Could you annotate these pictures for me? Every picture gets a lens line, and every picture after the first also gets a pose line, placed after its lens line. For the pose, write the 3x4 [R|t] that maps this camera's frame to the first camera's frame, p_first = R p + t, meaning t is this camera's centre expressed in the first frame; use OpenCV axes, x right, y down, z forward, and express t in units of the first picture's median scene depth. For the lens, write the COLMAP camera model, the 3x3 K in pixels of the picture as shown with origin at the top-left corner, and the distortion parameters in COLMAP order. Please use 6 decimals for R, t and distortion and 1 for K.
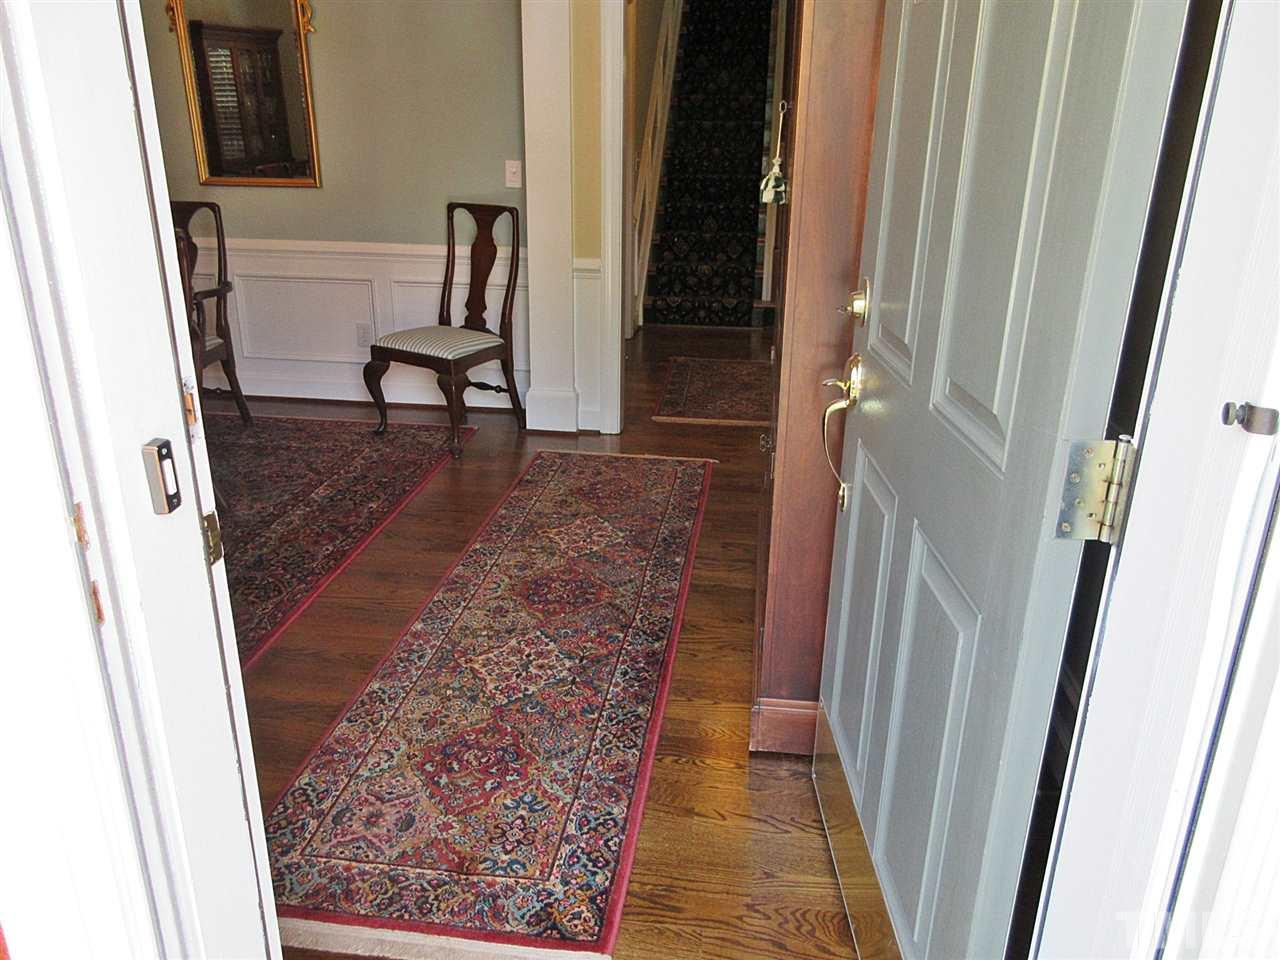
lens RADIAL K [[949.7, 0, 642.2], [0, 949.7, 478.5], [0, 0, 1]] dist [-0.008175, 0.002274]
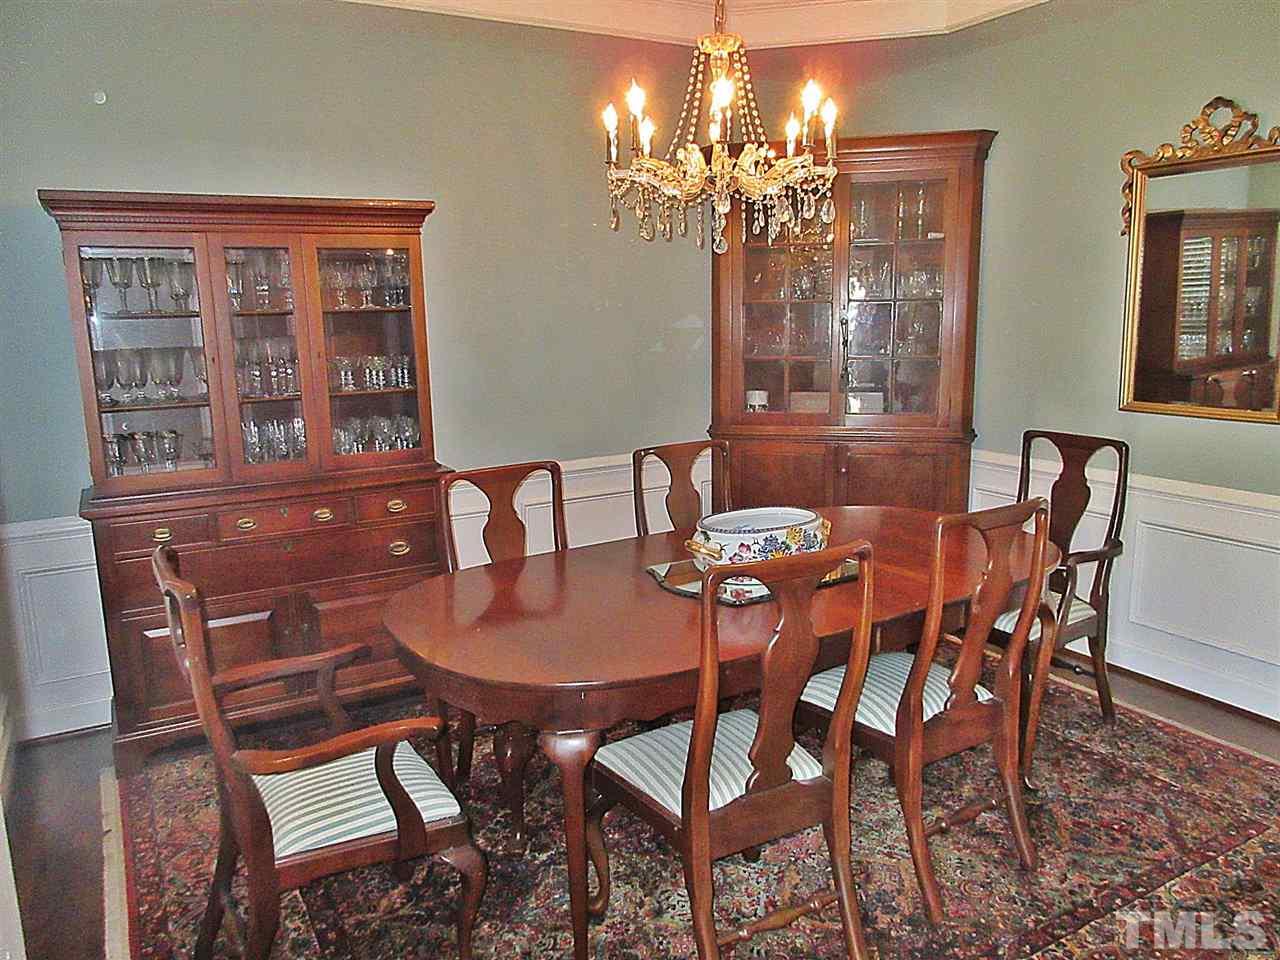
lens RADIAL K [[949.7, 0, 640.7], [0, 949.7, 481.3], [0, 0, 1]] dist [-0.008175, 0.002274]
pose [[0.600030, 0.116555, -0.791441, -0.066159], [-0.250255, 0.967023, -0.047317, -0.121709], [0.759827, 0.226454, 0.609411, 0.224633]]
